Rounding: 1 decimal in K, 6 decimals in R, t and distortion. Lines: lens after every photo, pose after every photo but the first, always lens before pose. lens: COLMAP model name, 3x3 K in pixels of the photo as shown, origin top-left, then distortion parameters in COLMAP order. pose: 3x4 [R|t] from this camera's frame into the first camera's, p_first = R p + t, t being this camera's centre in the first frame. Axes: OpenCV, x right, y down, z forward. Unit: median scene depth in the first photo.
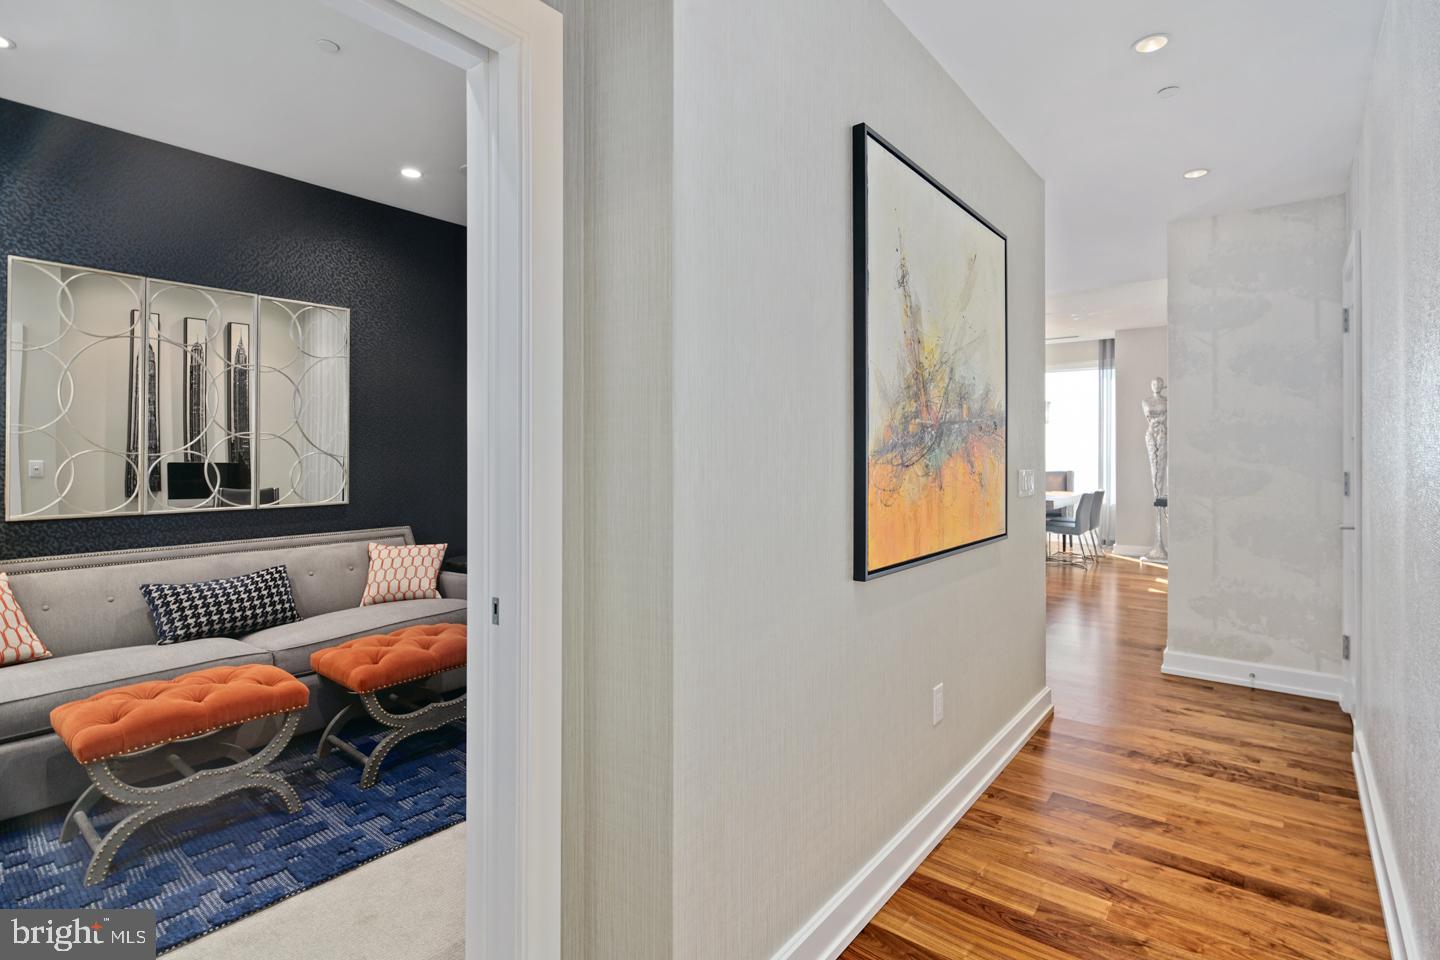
lens RADIAL K [[701.8, 0, 721.9], [0, 701.8, 442.0], [0, 0, 1]] dist [-0.003427, -0.002228]
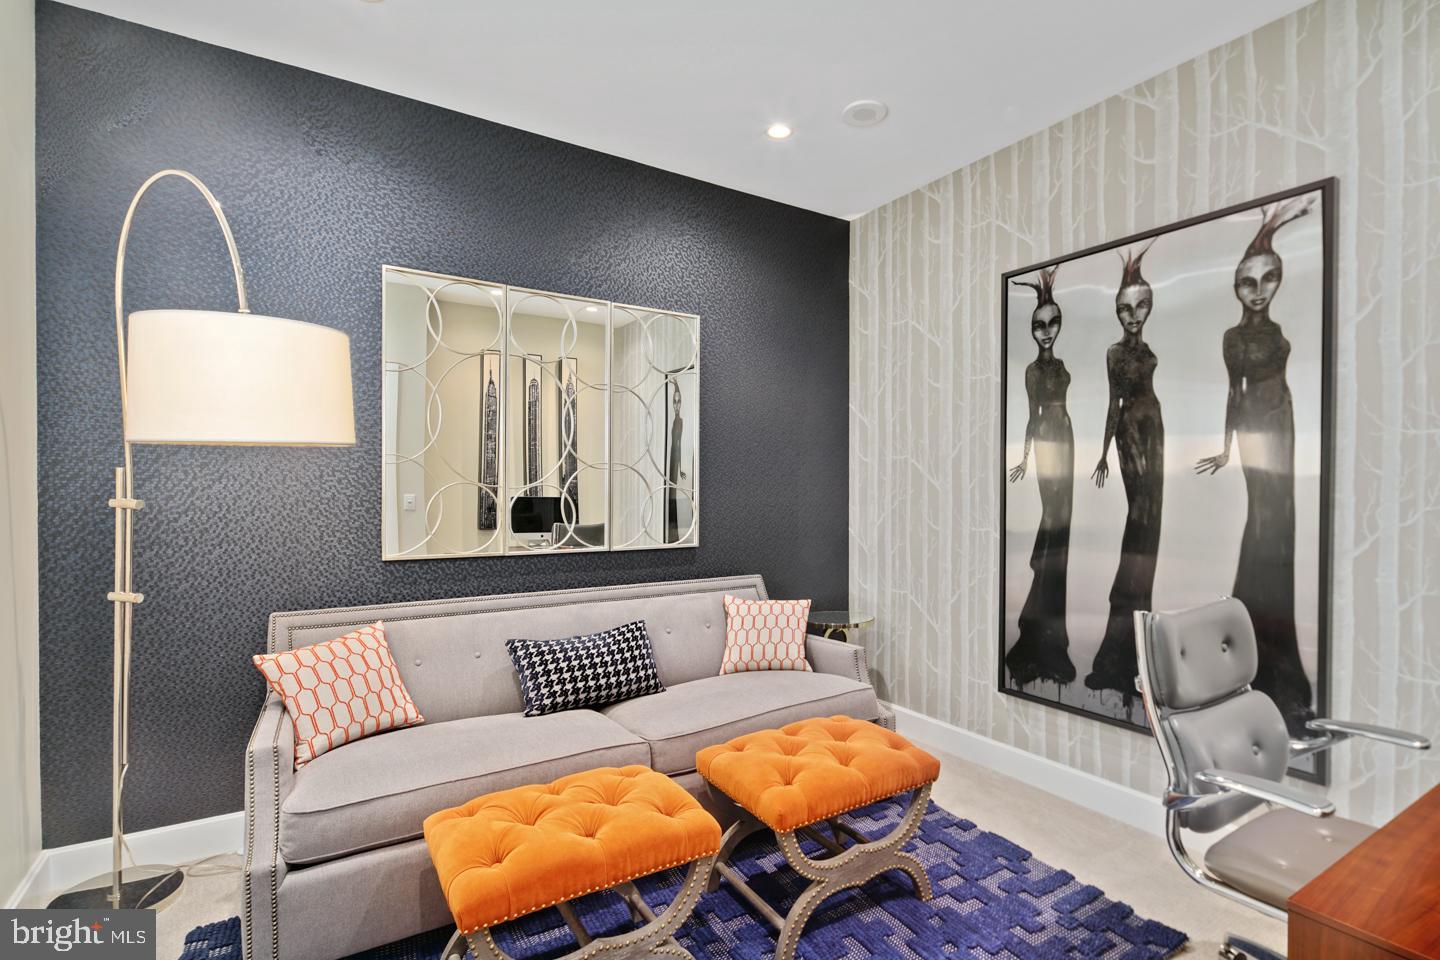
lens RADIAL K [[701.8, 0, 712.9], [0, 701.8, 486.1], [0, 0, 1]] dist [-0.003427, -0.002228]
pose [[0.932328, -0.000028, -0.361614, -0.283794], [0.002878, 0.999969, 0.007344, 0.011631], [0.361603, -0.007888, 0.932299, 0.292405]]
